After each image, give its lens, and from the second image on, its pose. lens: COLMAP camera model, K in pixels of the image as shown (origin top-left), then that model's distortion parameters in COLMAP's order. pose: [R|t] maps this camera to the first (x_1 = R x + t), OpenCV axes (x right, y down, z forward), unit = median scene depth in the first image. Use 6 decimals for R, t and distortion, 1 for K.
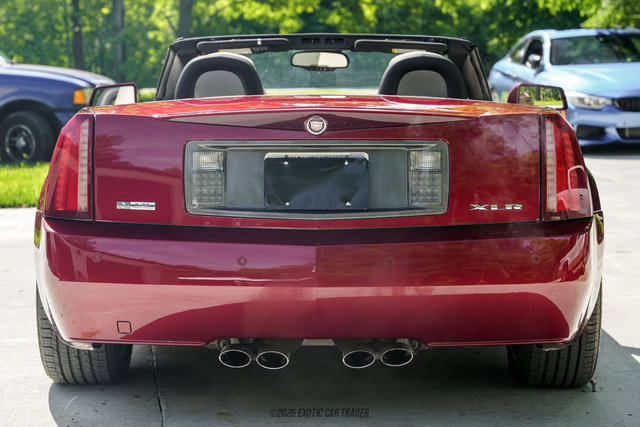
lens RADIAL K [[1068.8, 0, 320.0], [0, 1068.8, 213.5], [0, 0, 1]] dist [0.038633, 0.003593]
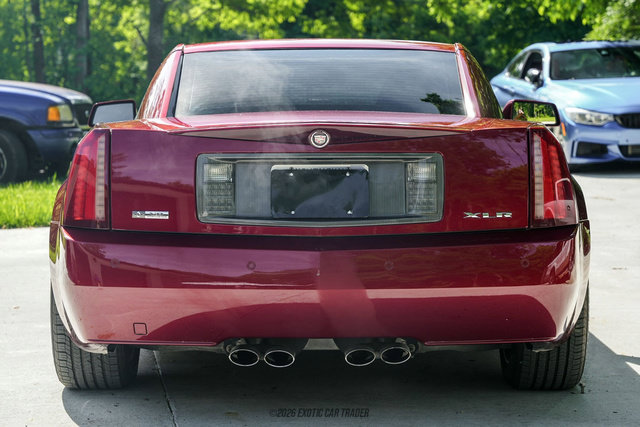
lens RADIAL K [[1272.4, 0, 320.7], [0, 1272.4, 244.4], [0, 0, 1]] dist [0.045322, 0.110672]
pose [[0.999741, -0.003636, 0.022474, -0.028772], [0.003790, 0.999970, -0.006817, 0.028892], [-0.022448, 0.006900, 0.999724, -0.249794]]
